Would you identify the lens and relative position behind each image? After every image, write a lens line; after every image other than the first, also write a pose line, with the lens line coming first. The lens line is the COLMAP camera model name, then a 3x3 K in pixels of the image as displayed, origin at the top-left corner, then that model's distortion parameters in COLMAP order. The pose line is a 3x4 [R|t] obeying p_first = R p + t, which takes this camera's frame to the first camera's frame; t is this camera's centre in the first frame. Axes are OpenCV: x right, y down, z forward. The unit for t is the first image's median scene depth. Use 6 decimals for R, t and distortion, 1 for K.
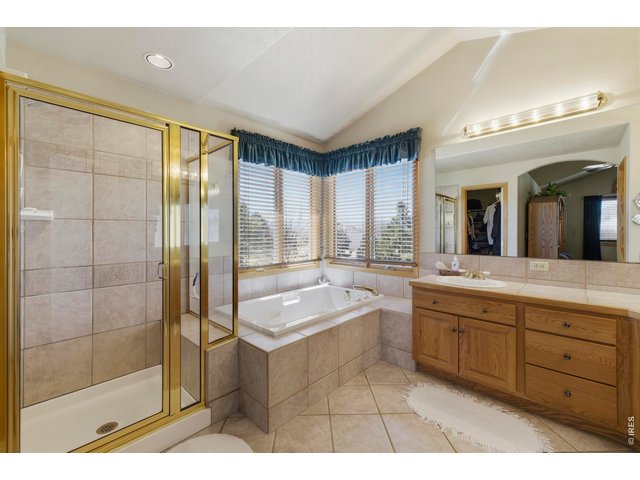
lens RADIAL K [[270.3, 0, 323.7], [0, 270.3, 232.2], [0, 0, 1]] dist [-0.013414, 0.000224]
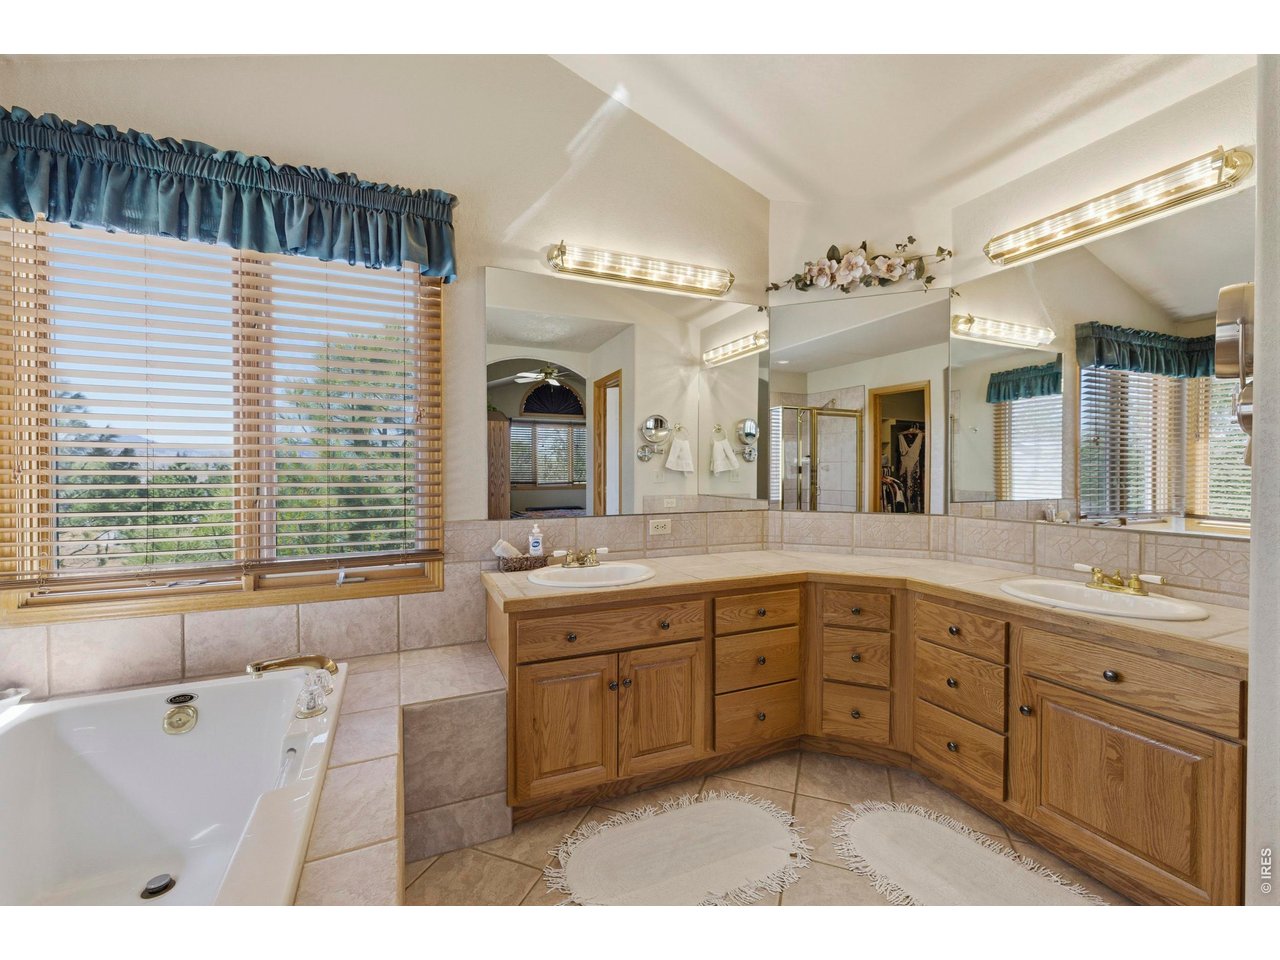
lens RADIAL K [[534.6, 0, 631.3], [0, 534.6, 471.7], [0, 0, 1]] dist [-0.001266, 0.000142]
pose [[0.390510, -0.008769, 0.920557, -0.269952], [-0.001567, 0.999947, 0.010190, -0.006203], [-0.920597, -0.005421, 0.390476, 0.504195]]
